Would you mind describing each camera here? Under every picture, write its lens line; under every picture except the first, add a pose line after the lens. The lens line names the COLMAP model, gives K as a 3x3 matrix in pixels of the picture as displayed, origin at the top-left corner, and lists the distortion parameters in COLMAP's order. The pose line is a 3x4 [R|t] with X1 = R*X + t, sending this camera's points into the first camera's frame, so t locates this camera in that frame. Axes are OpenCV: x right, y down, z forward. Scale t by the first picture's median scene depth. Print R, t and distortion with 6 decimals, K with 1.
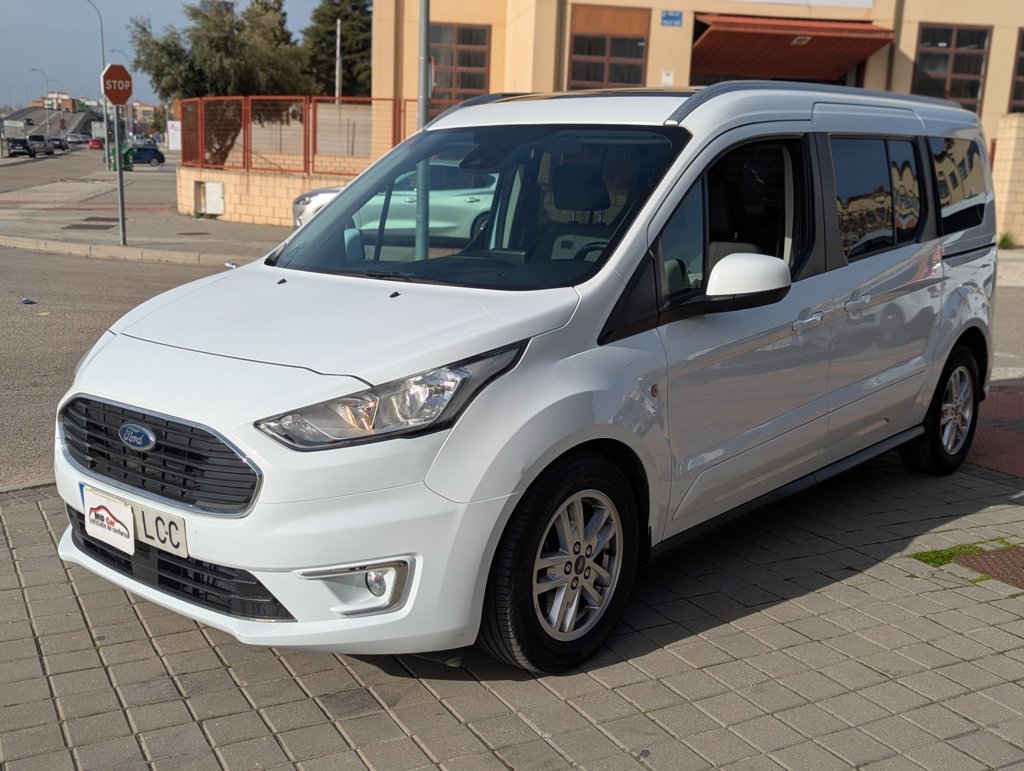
lens RADIAL K [[1147.0, 0, 512.0], [0, 1147.0, 385.5], [0, 0, 1]] dist [0.060636, -0.052378]
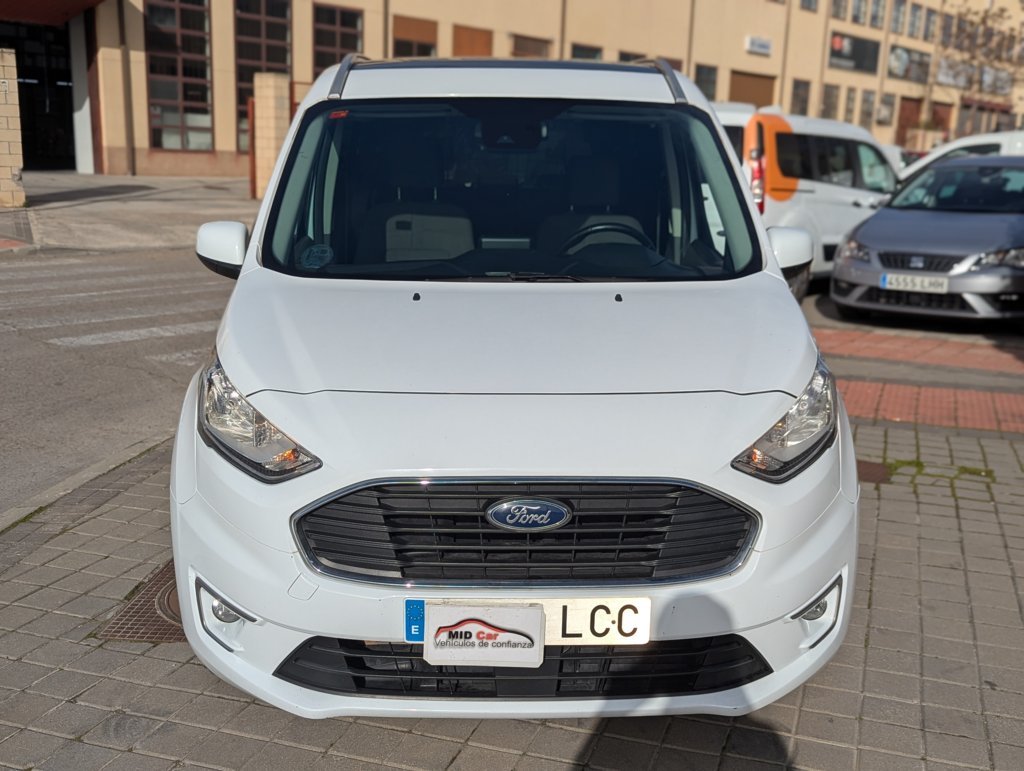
lens RADIAL K [[1147.0, 0, 512.0], [0, 1147.0, 385.5], [0, 0, 1]] dist [0.060636, -0.052378]
pose [[0.714025, -0.151704, 0.683487, -0.532577], [0.122423, 0.988255, 0.091457, -0.070646], [-0.689334, 0.018372, 0.724211, 0.287926]]
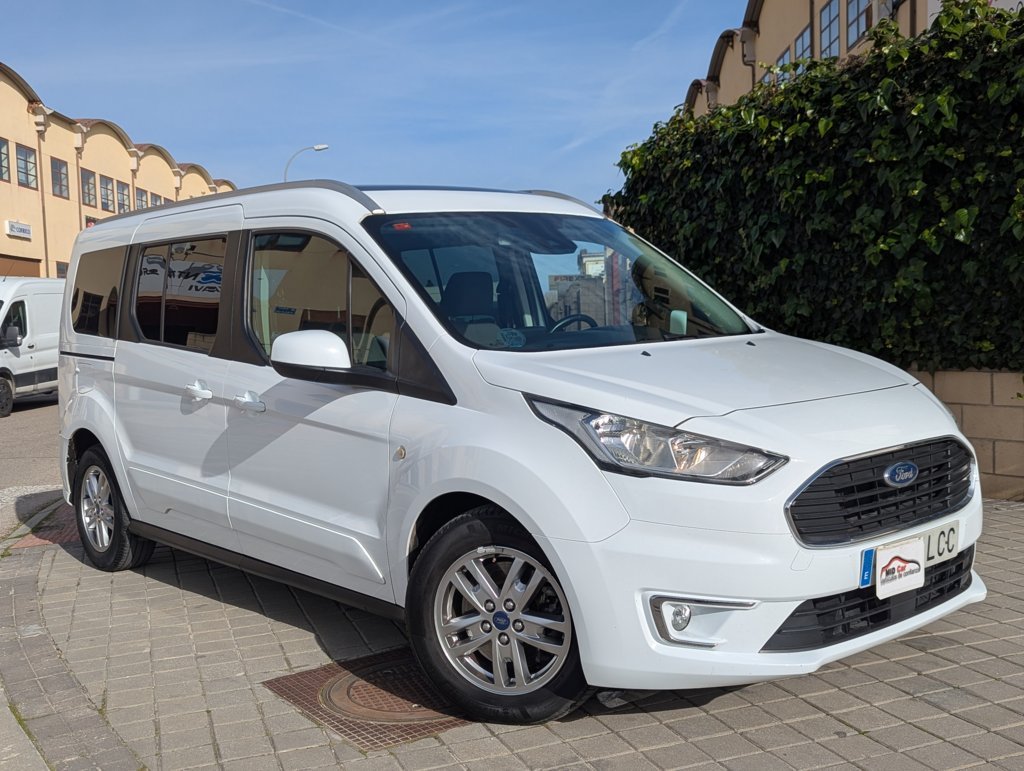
lens RADIAL K [[1147.0, 0, 512.0], [0, 1147.0, 385.5], [0, 0, 1]] dist [0.060636, -0.052378]
pose [[0.072648, -0.073191, 0.994668, -0.875295], [0.217704, 0.974418, 0.055800, -0.106600], [-0.973307, 0.212490, 0.086724, 0.780826]]
